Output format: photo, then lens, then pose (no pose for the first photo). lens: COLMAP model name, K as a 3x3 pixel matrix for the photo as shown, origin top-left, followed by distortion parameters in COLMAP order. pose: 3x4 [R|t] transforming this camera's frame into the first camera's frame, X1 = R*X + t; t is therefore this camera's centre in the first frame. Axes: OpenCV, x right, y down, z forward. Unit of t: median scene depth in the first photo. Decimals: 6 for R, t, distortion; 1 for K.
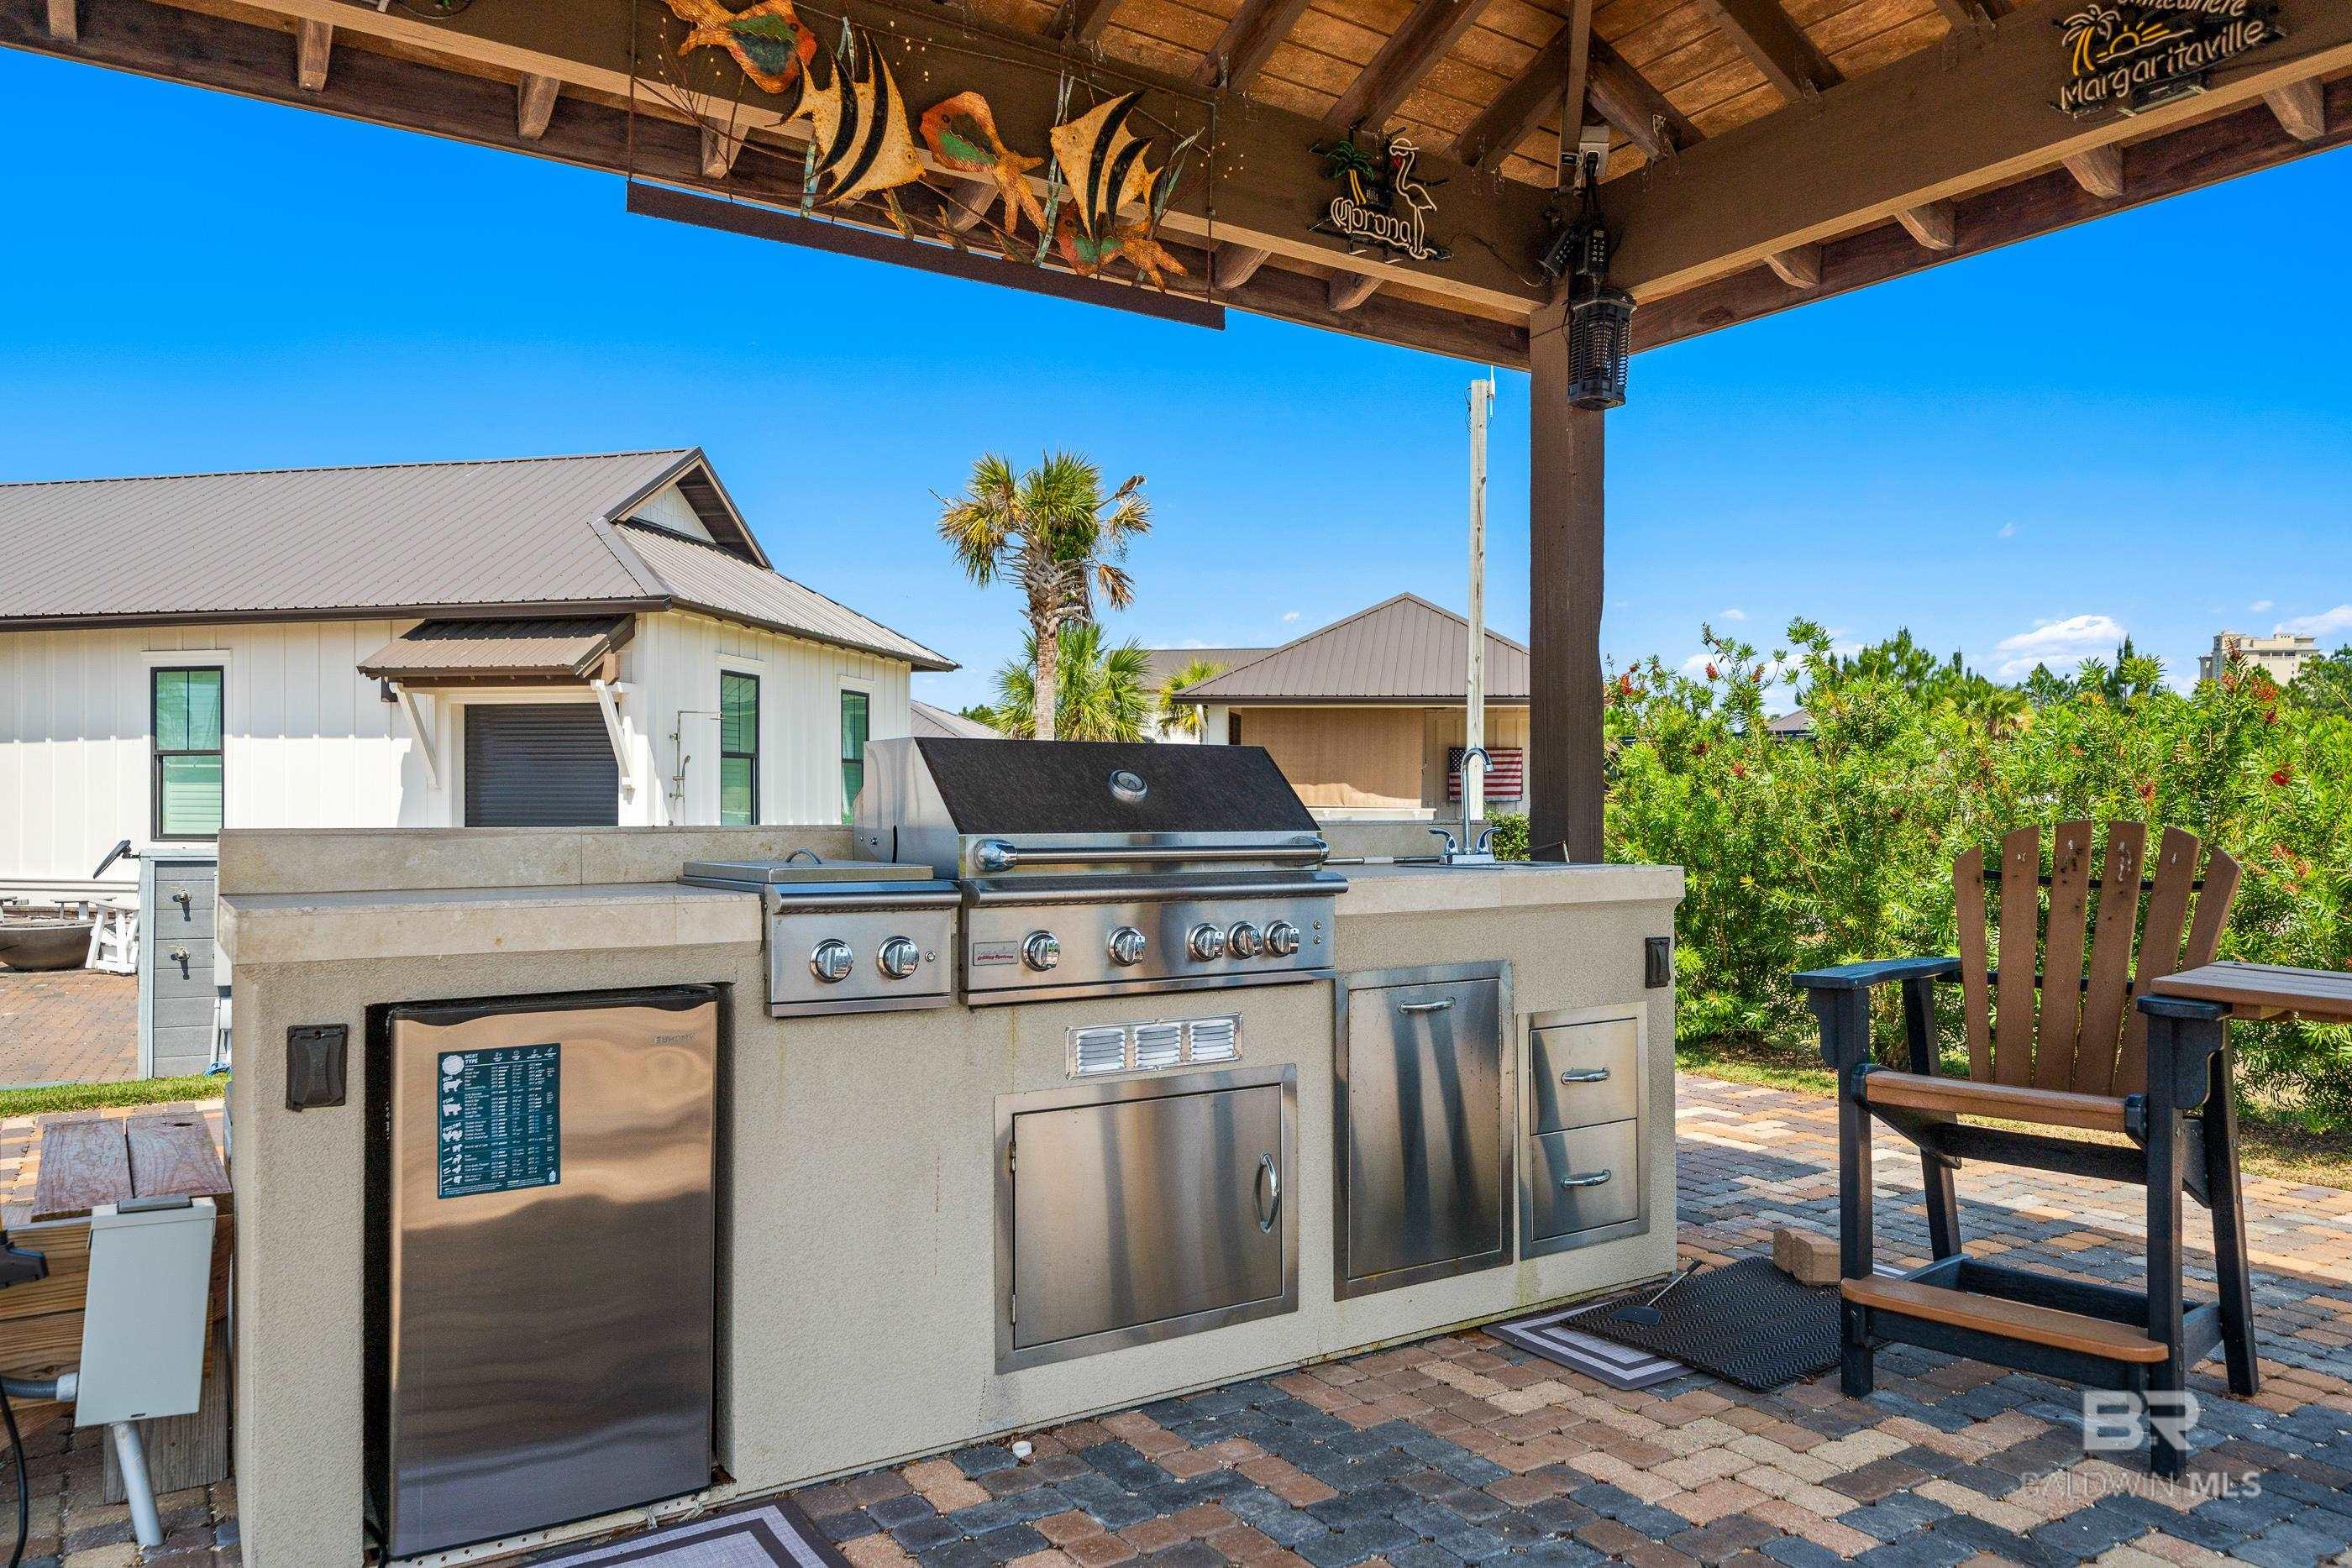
lens RADIAL K [[1583.7, 0, 1176.8], [0, 1583.7, 795.5], [0, 0, 1]] dist [0.001446, -0.000719]
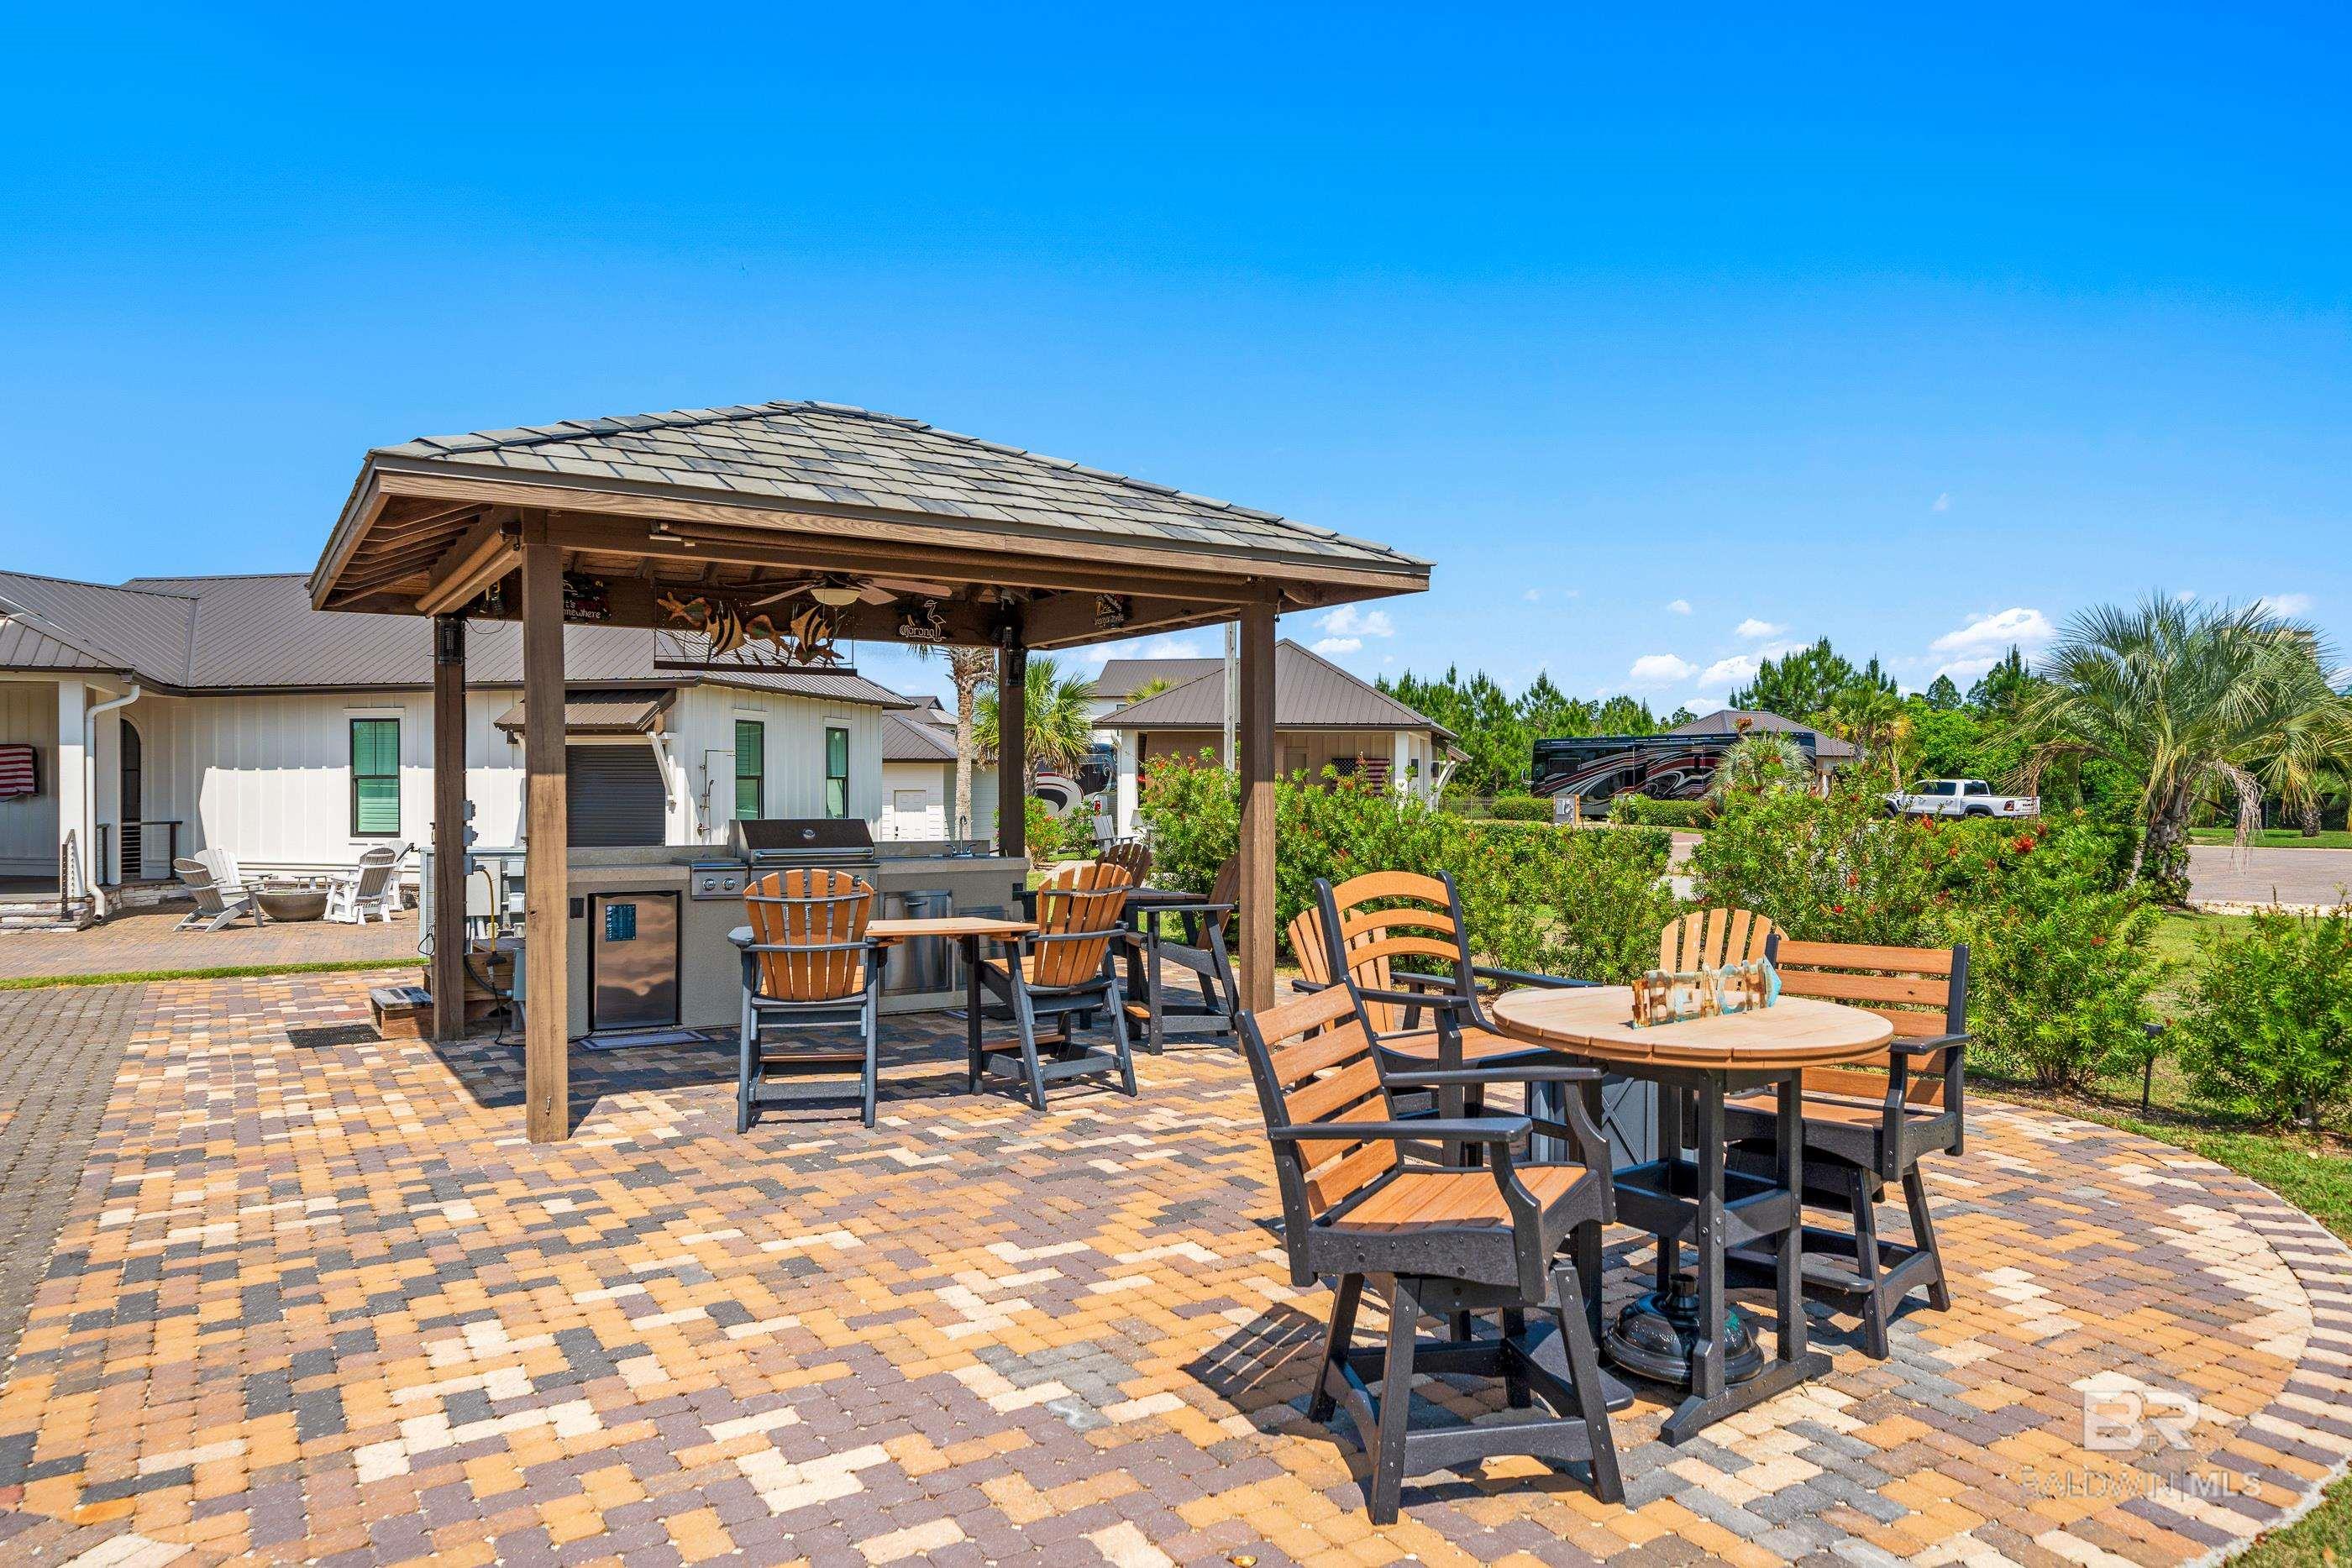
lens RADIAL K [[1517.6, 0, 1193.4], [0, 1517.6, 794.0], [0, 0, 1]] dist [0.000723, -0.000202]
pose [[0.999944, 0.000311, -0.010568, 0.166115], [-0.000237, 0.999975, 0.007087, -0.023140], [0.010570, -0.007084, 0.999919, -0.441491]]
